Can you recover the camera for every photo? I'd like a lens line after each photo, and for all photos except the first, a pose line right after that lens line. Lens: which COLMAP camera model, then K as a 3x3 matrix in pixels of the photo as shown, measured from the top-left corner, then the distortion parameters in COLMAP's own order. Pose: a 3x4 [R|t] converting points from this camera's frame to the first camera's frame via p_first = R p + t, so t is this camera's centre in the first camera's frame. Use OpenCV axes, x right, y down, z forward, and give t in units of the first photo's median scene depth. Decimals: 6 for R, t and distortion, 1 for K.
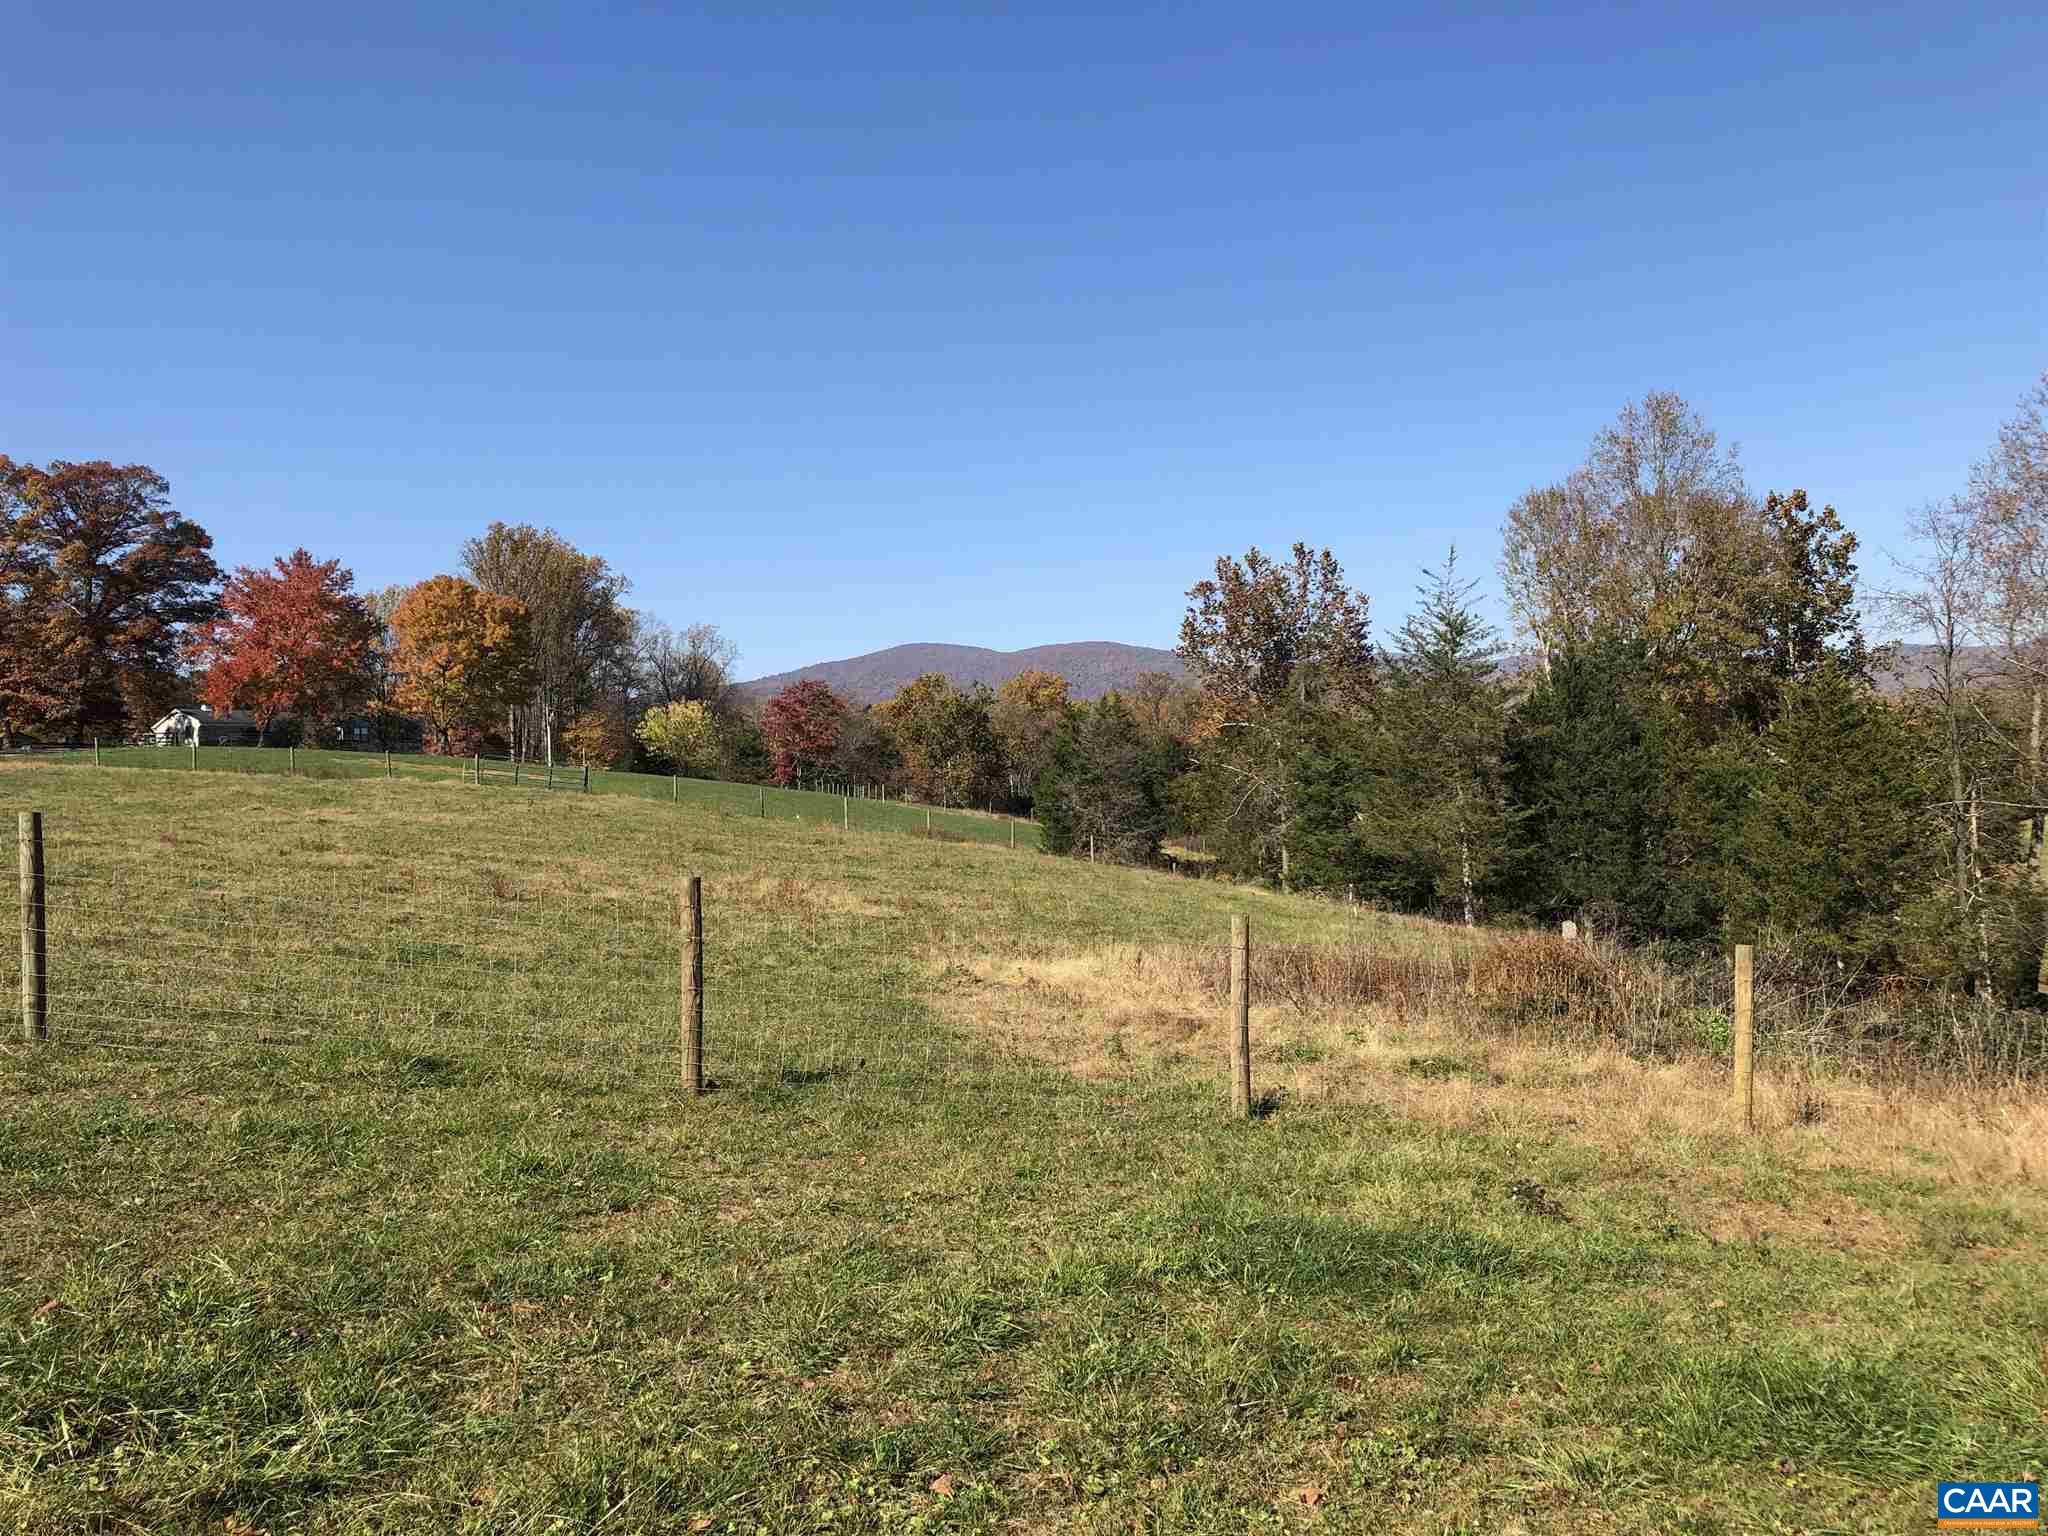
lens RADIAL K [[1537.5, 0, 1024.0], [0, 1537.5, 768.0], [0, 0, 1]] dist [0.107316, -0.253852]
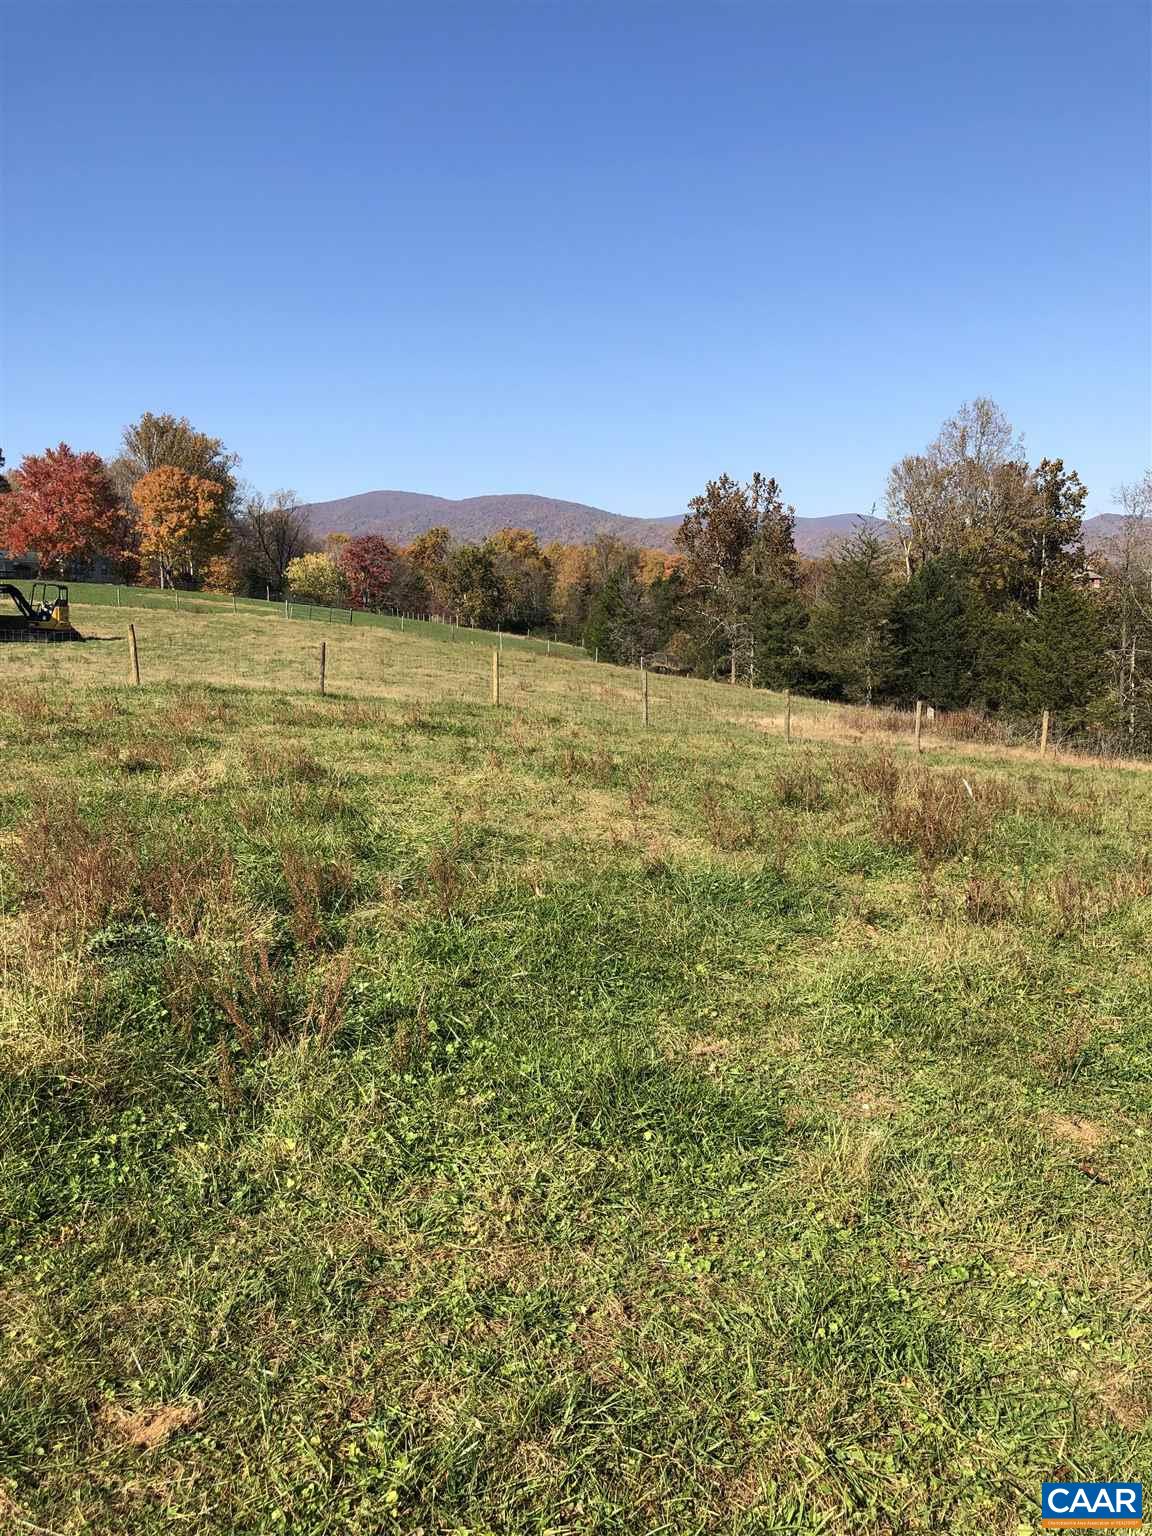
lens RADIAL K [[1153.1, 0, 571.3], [0, 1153.1, 770.7], [0, 0, 1]] dist [0.107316, -0.253852]
pose [[0.995889, 0.009456, 0.090084, -0.138533], [-0.022979, 0.988376, 0.150280, -0.020371], [-0.087616, -0.151733, 0.984531, -0.255722]]
